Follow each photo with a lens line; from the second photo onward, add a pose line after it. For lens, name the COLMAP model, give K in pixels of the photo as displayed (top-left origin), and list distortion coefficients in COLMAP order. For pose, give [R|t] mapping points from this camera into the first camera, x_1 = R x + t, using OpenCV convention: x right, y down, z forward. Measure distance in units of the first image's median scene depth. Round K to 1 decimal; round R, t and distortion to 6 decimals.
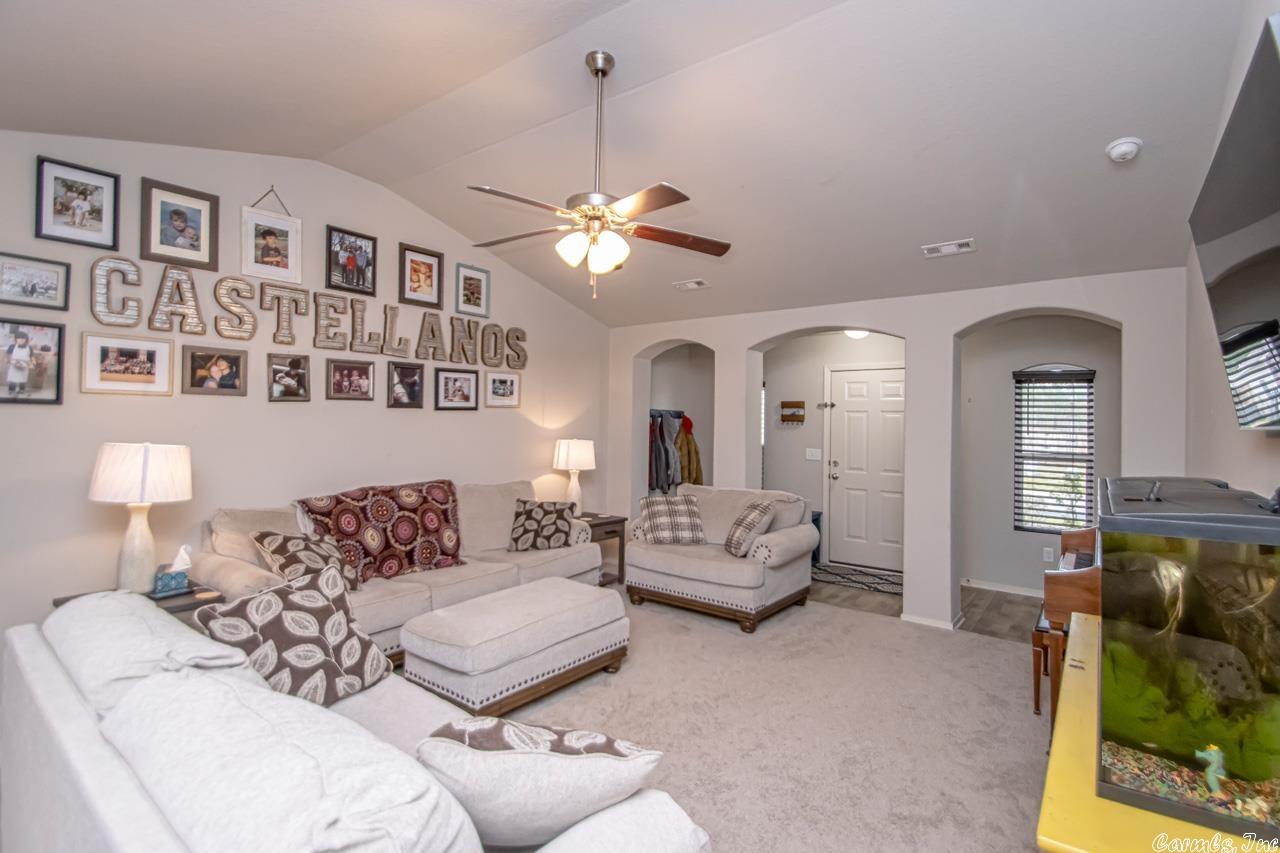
lens RADIAL K [[594.5, 0, 647.1], [0, 594.5, 423.7], [0, 0, 1]] dist [0.018634, -0.012326]
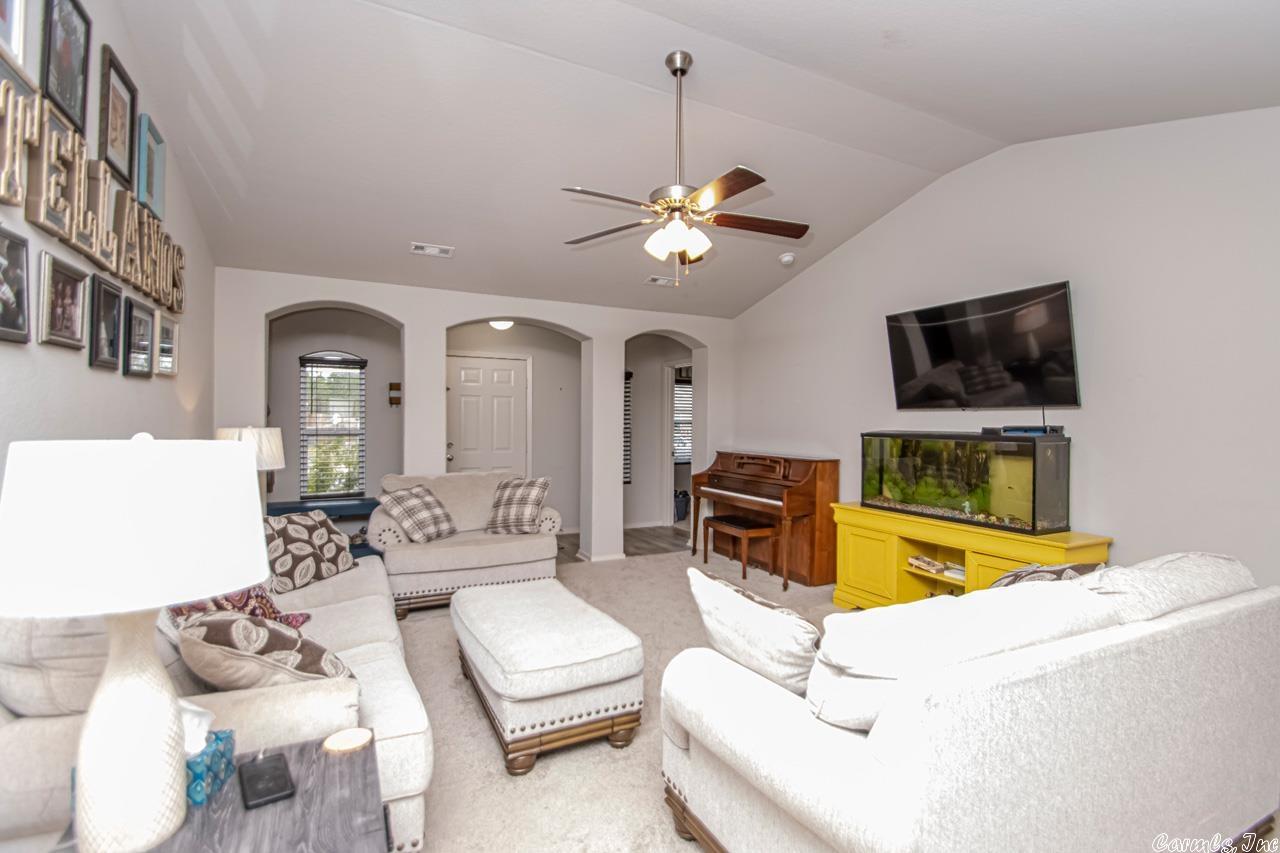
lens RADIAL K [[594.5, 0, 632.5], [0, 594.5, 428.6], [0, 0, 1]] dist [0.018634, -0.012326]
pose [[0.454924, -0.023581, 0.890218, -0.691366], [-0.002404, 0.999613, 0.027708, 0.011147], [-0.890527, -0.014745, 0.454691, 0.371472]]
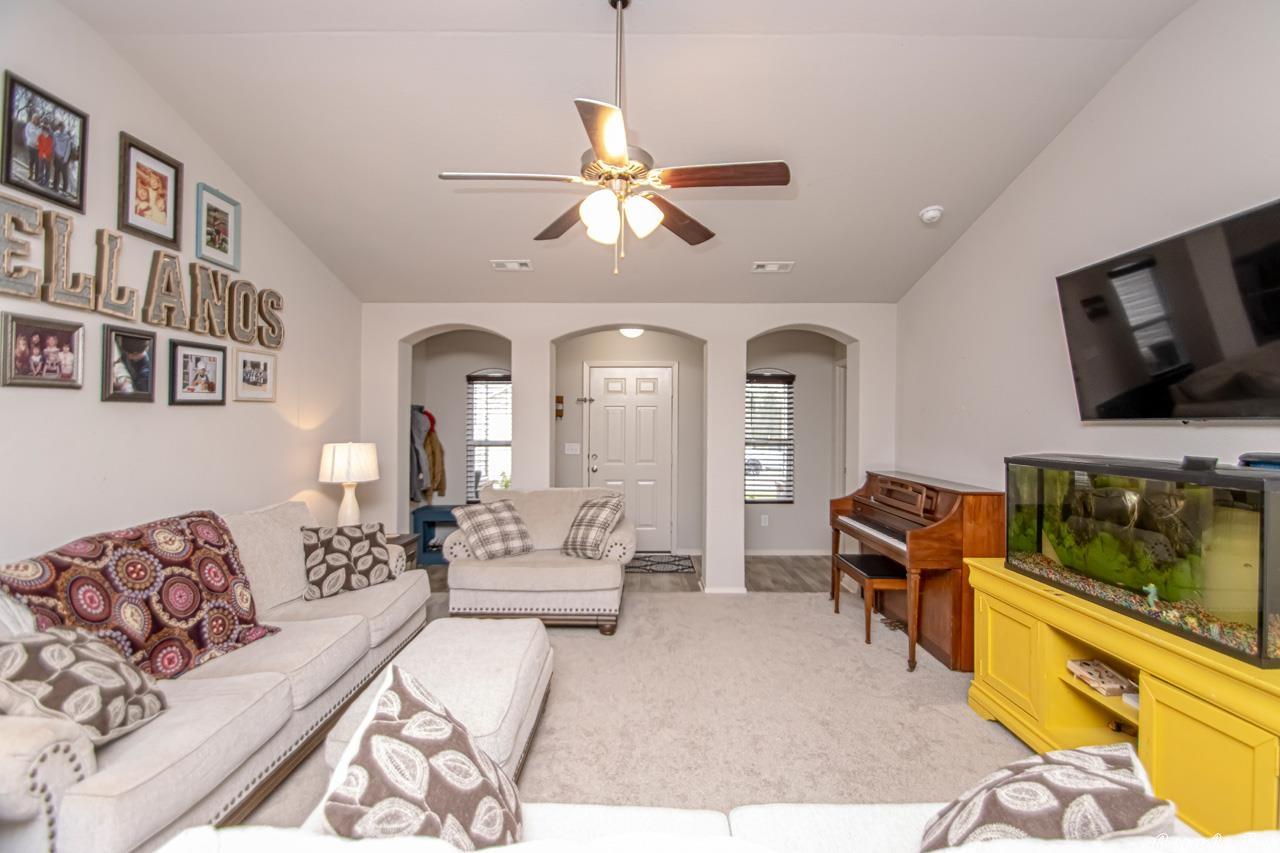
lens RADIAL K [[594.5, 0, 651.9], [0, 594.5, 423.6], [0, 0, 1]] dist [0.018634, -0.012326]
pose [[0.806754, -0.017633, 0.590624, -0.335471], [0.011698, 0.999835, 0.013871, -0.005892], [-0.590771, -0.004282, 0.806828, 0.176837]]
